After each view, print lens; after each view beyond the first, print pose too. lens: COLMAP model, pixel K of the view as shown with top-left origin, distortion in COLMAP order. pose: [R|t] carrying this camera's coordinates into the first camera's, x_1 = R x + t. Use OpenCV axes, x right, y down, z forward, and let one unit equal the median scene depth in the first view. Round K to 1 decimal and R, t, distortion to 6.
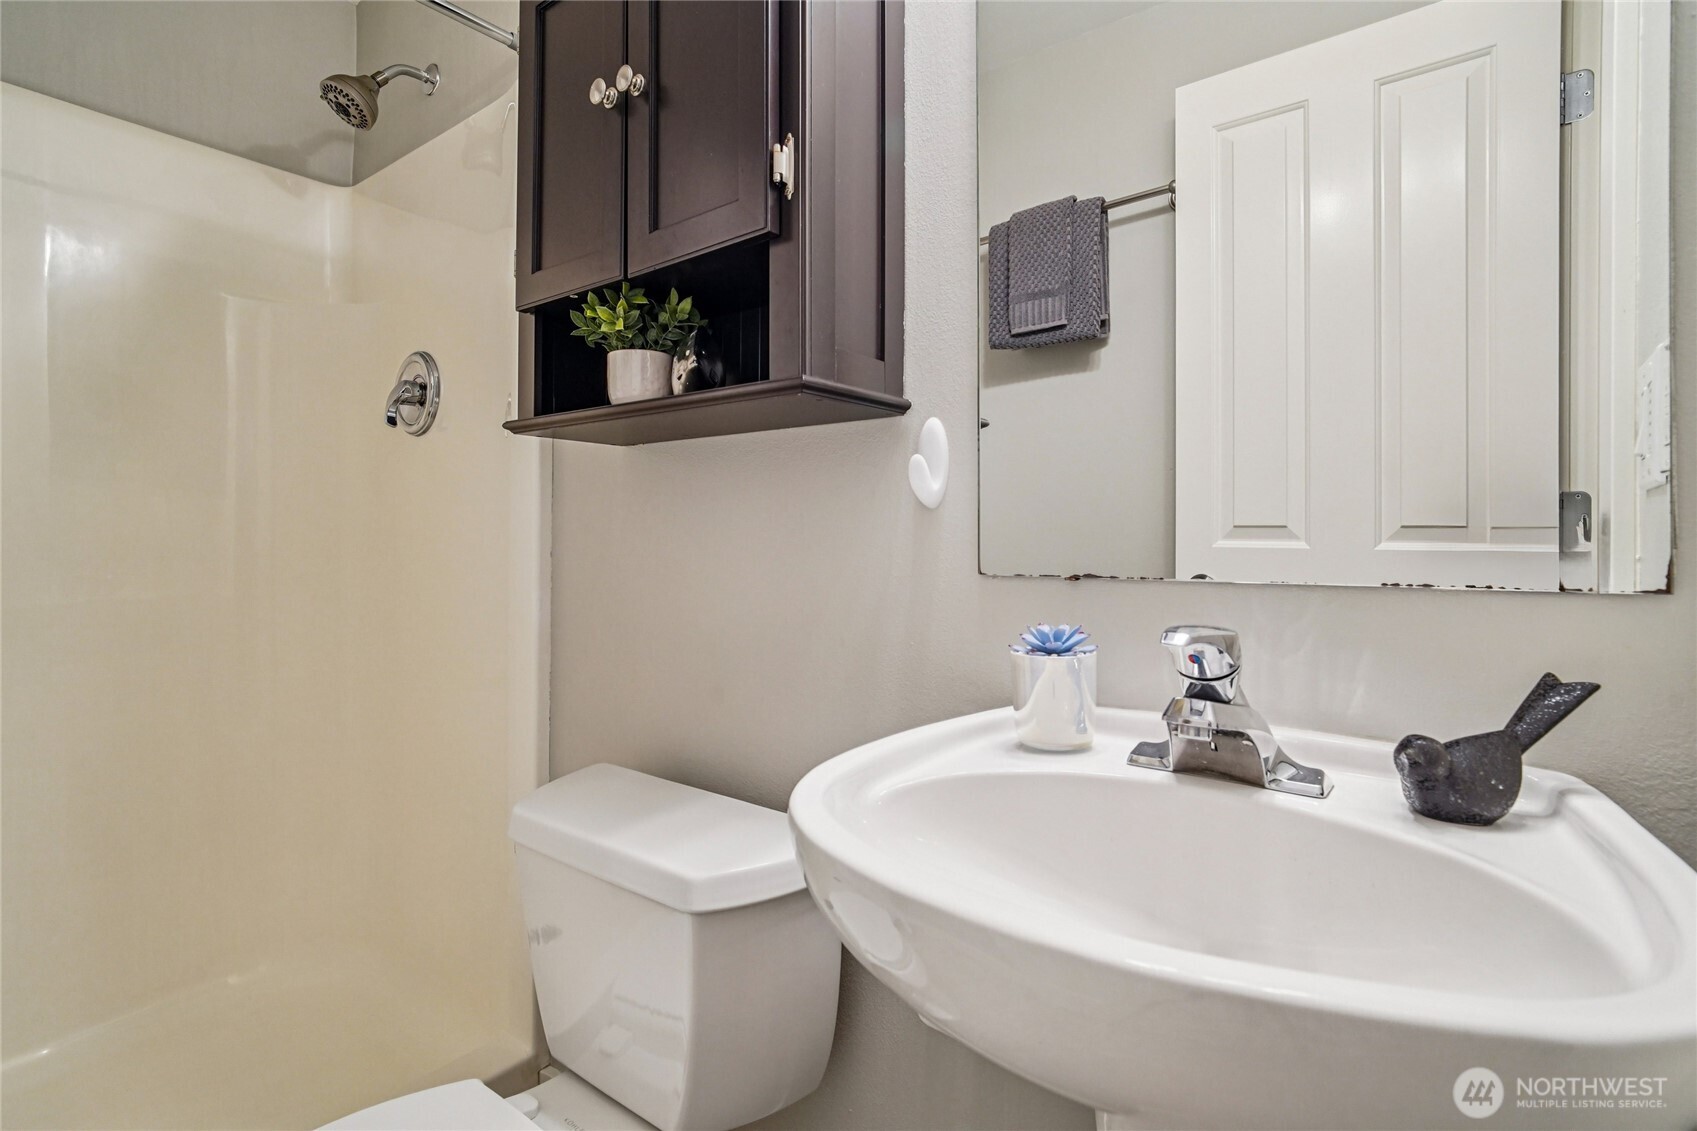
lens RADIAL K [[811.2, 0, 852.5], [0, 811.2, 549.0], [0, 0, 1]] dist [-0.009222, 0.000704]
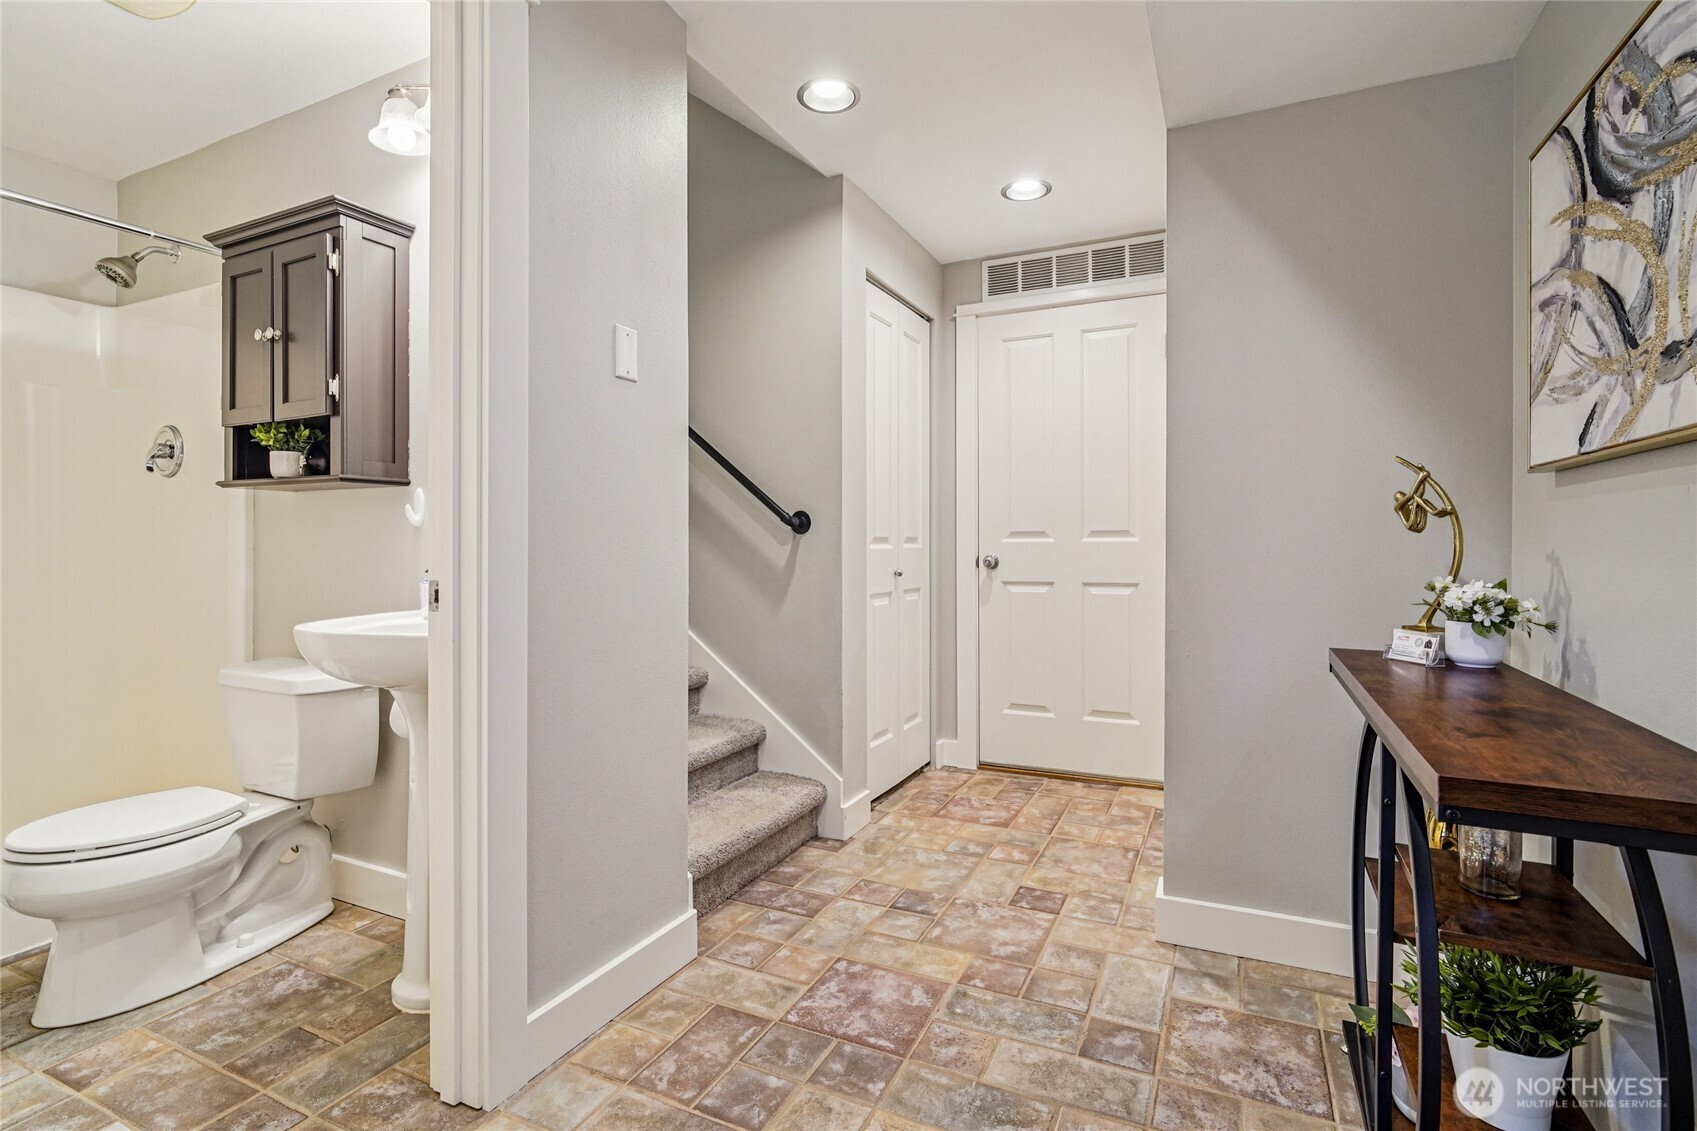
lens RADIAL K [[811.2, 0, 844.3], [0, 811.2, 570.7], [0, 0, 1]] dist [-0.009222, 0.000704]
pose [[0.980569, -0.007480, 0.196031, 0.715781], [0.003607, 0.999791, 0.020108, 0.026512], [-0.196141, -0.019011, 0.980391, -1.291960]]
